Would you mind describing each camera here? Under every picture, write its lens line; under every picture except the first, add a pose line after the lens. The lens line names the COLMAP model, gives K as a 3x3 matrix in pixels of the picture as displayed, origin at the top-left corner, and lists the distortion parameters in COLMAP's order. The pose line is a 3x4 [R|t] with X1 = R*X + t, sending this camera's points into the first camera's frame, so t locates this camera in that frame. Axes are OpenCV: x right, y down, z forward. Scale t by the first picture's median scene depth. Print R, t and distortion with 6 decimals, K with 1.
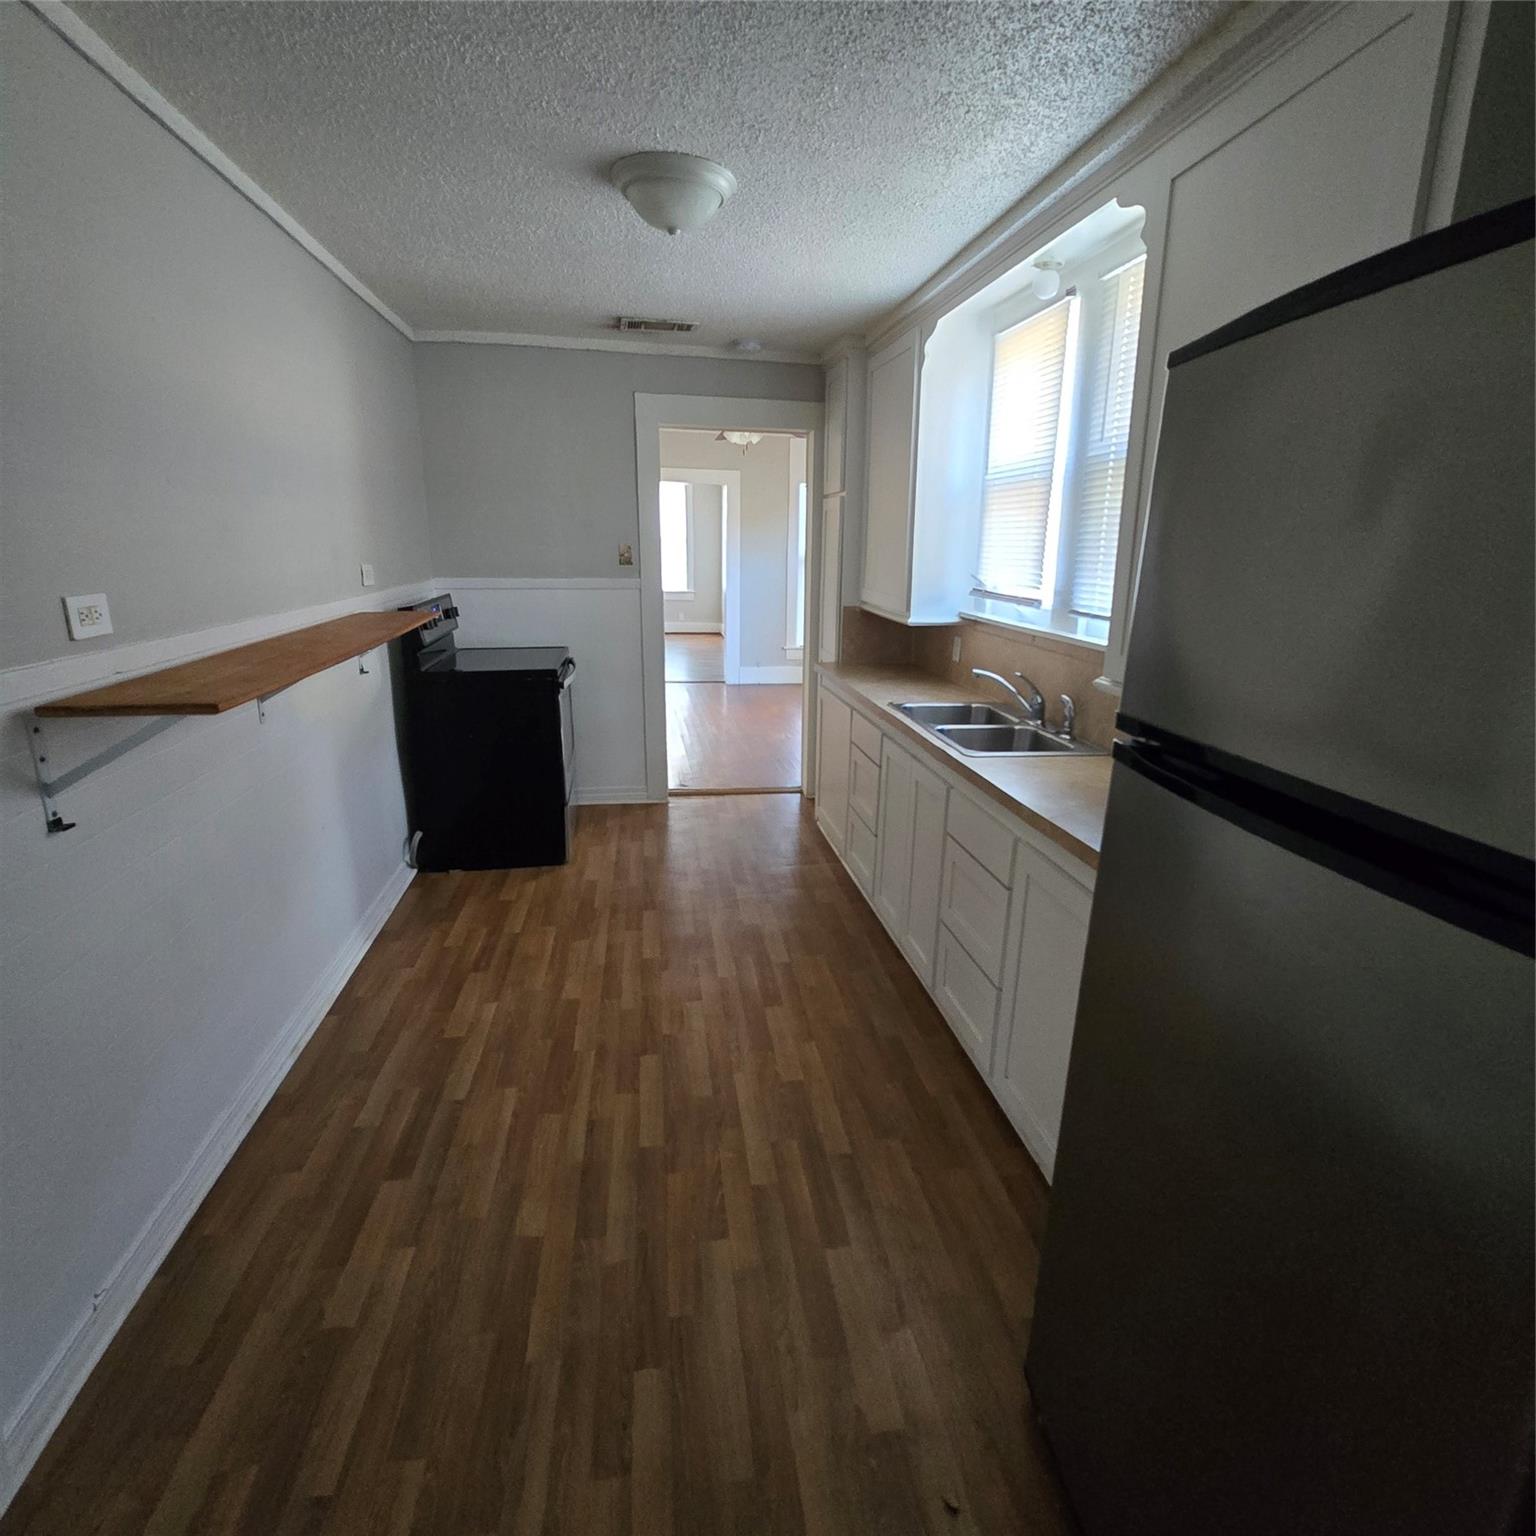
lens RADIAL K [[842.0, 0, 768.0], [0, 842.0, 768.0], [0, 0, 1]] dist [0.000364, -0.000850]
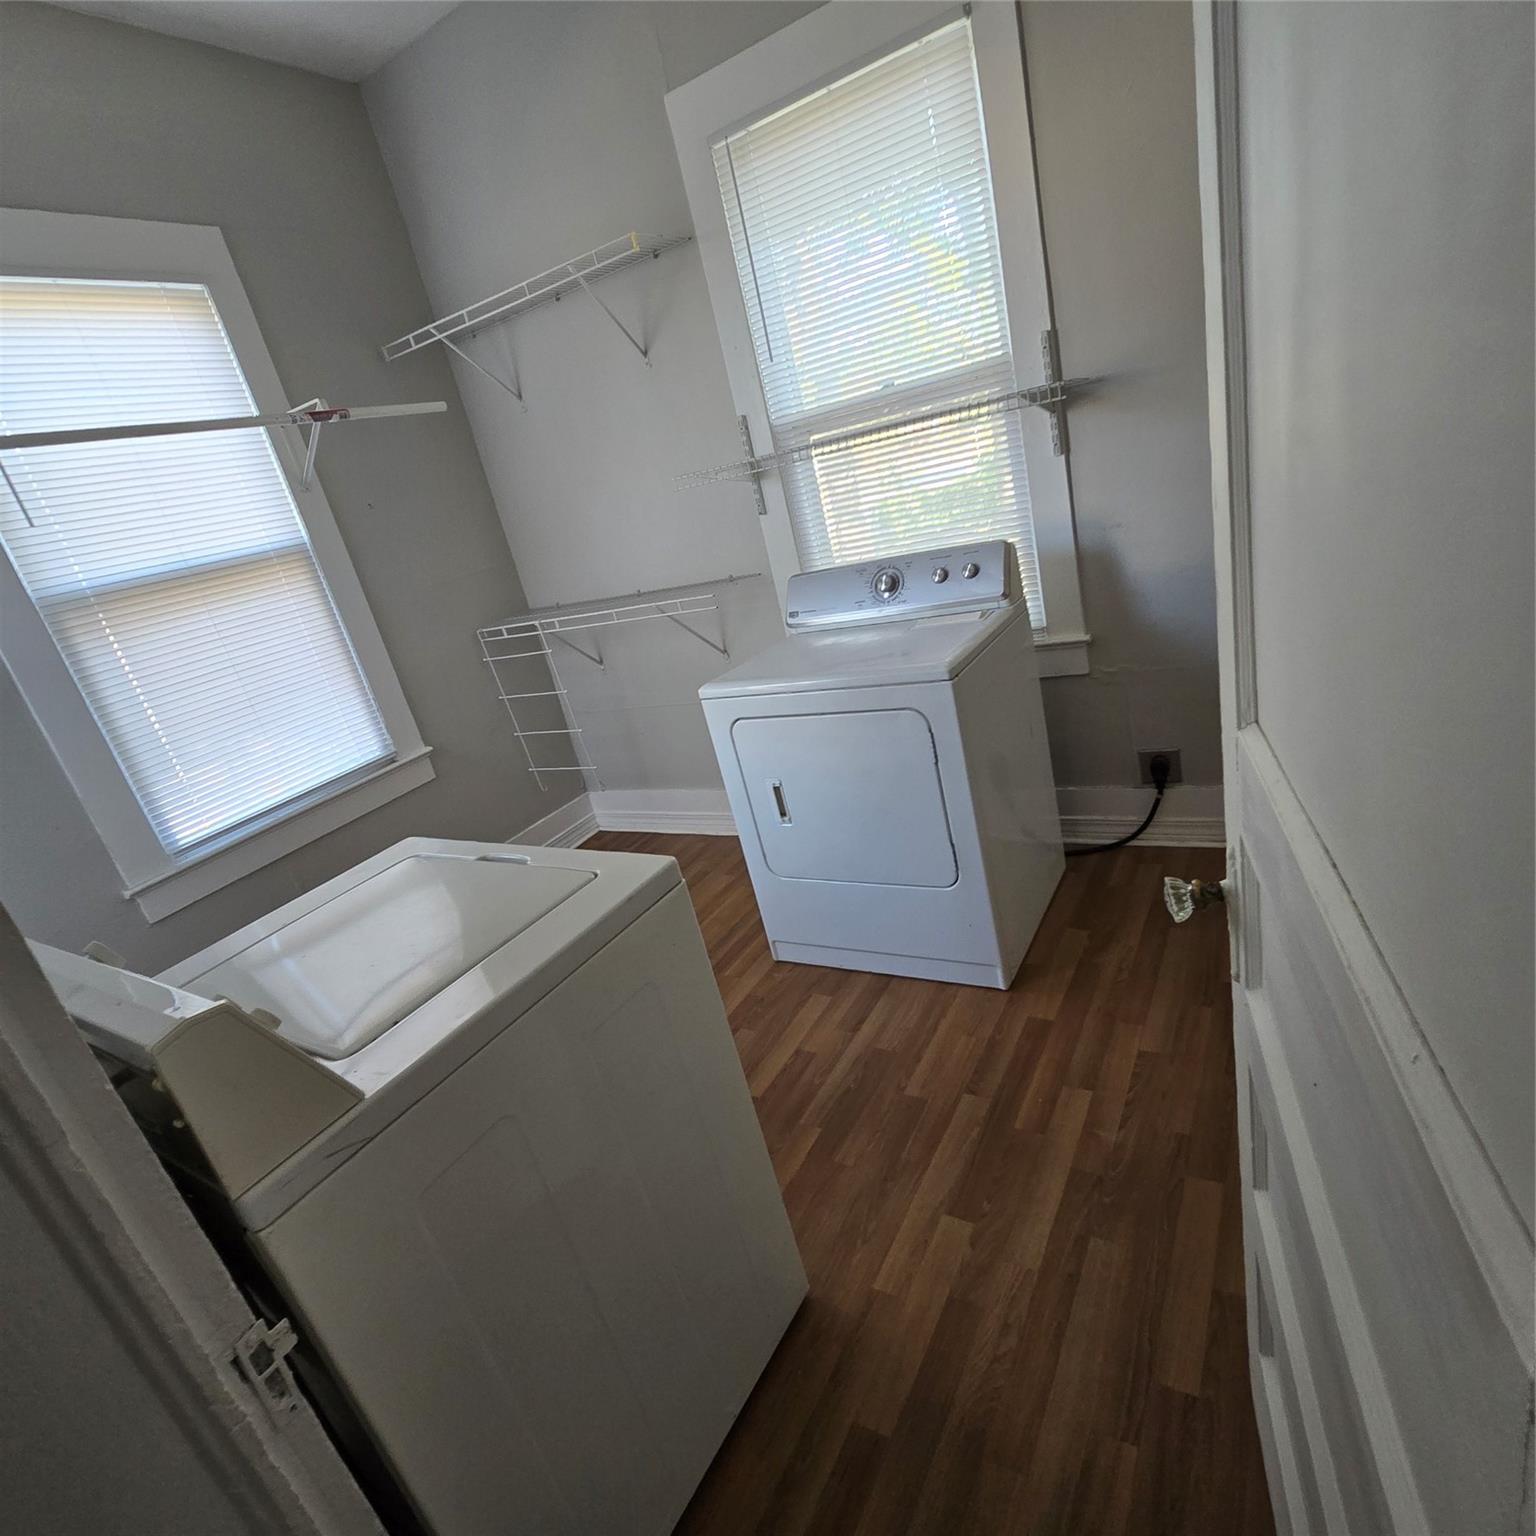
lens RADIAL K [[842.0, 0, 768.0], [0, 842.0, 768.0], [0, 0, 1]] dist [0.000364, -0.000850]
pose [[-0.761313, -0.061490, 0.645462, -0.671849], [0.365402, 0.781665, 0.505451, -0.330189], [-0.535616, 0.620660, -0.572623, 1.265719]]
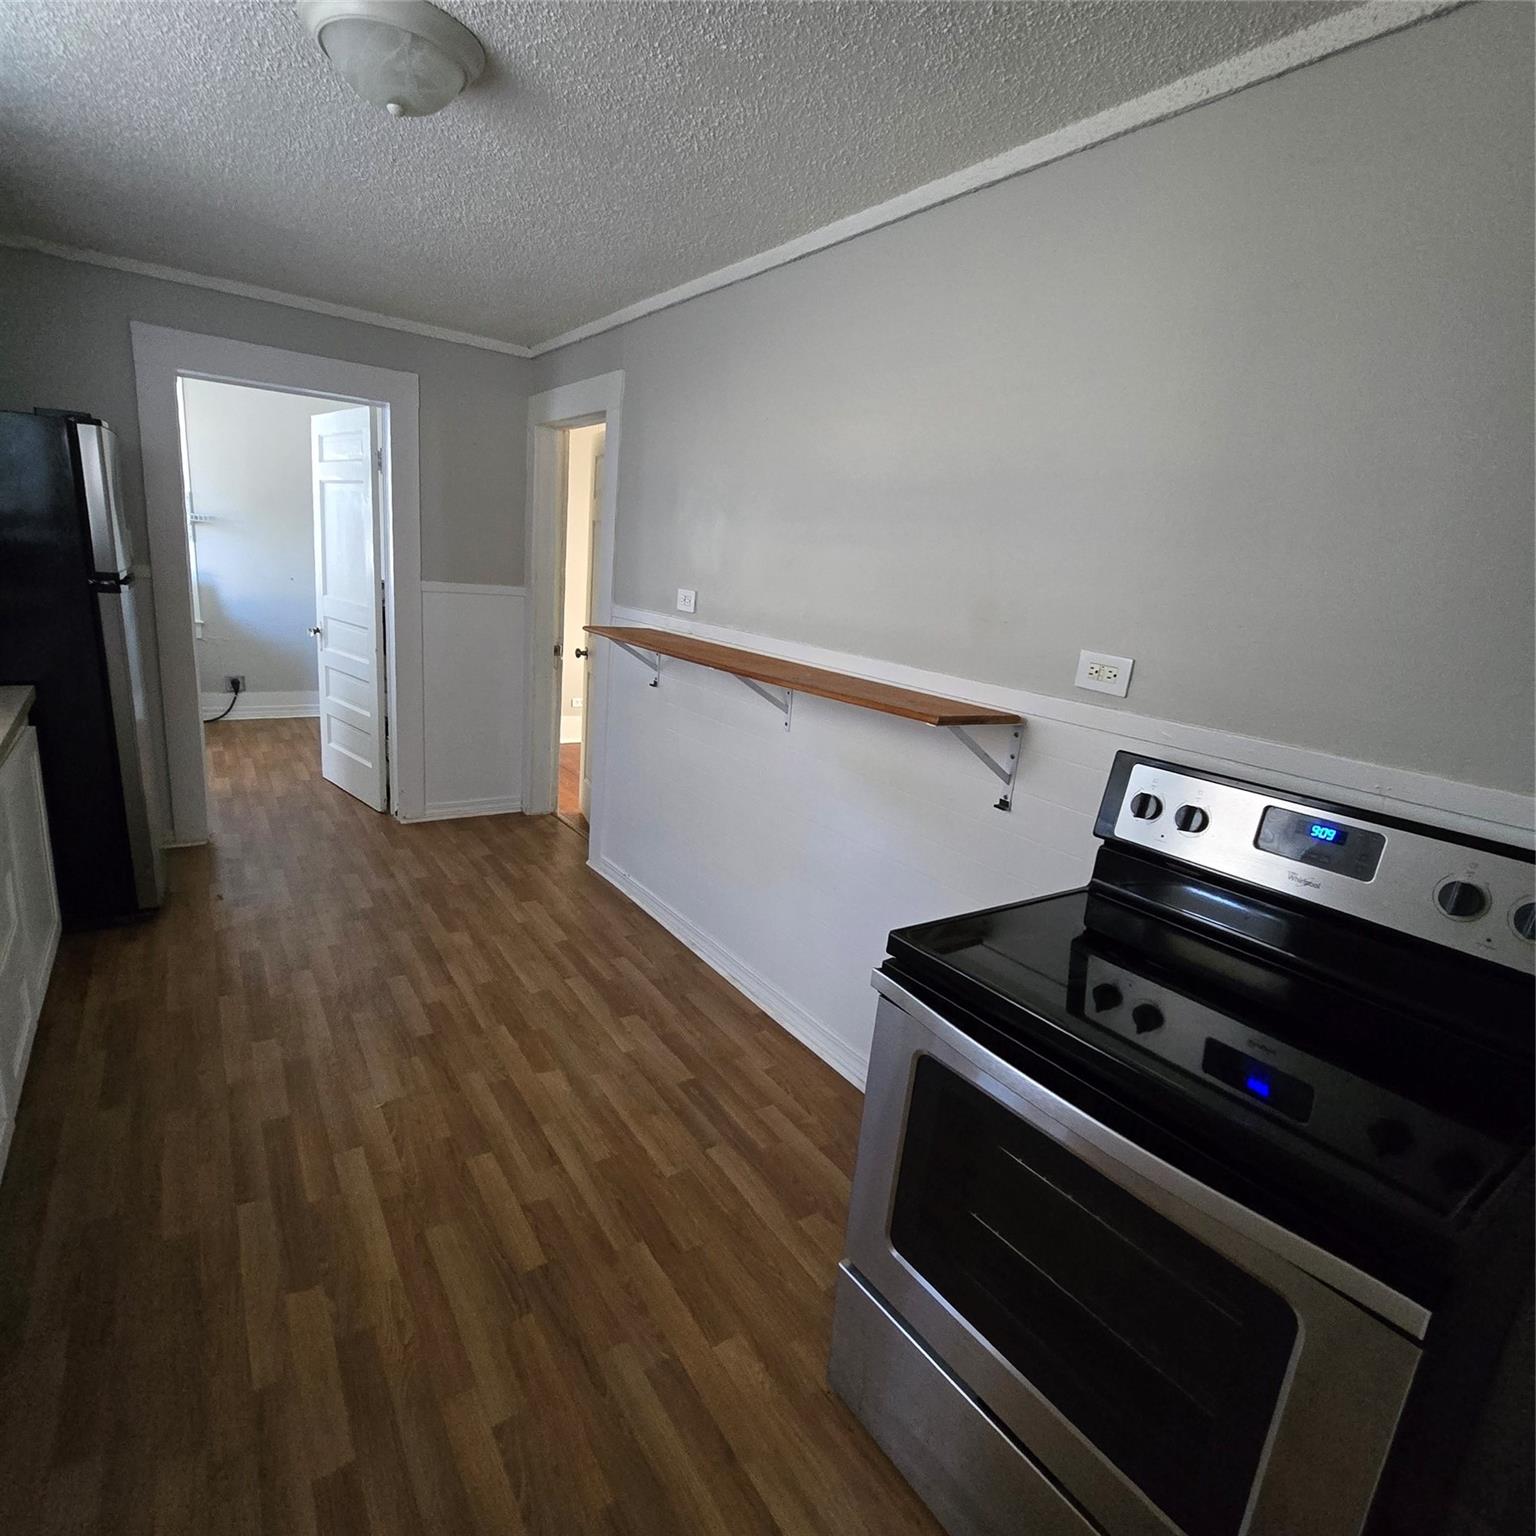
lens RADIAL K [[842.0, 0, 768.0], [0, 842.0, 768.0], [0, 0, 1]] dist [0.000364, -0.000850]
pose [[-0.894234, 0.008191, -0.447525, -0.058719], [-0.209158, 0.876311, 0.433973, -0.469481], [0.395726, 0.481677, -0.781913, 1.800984]]
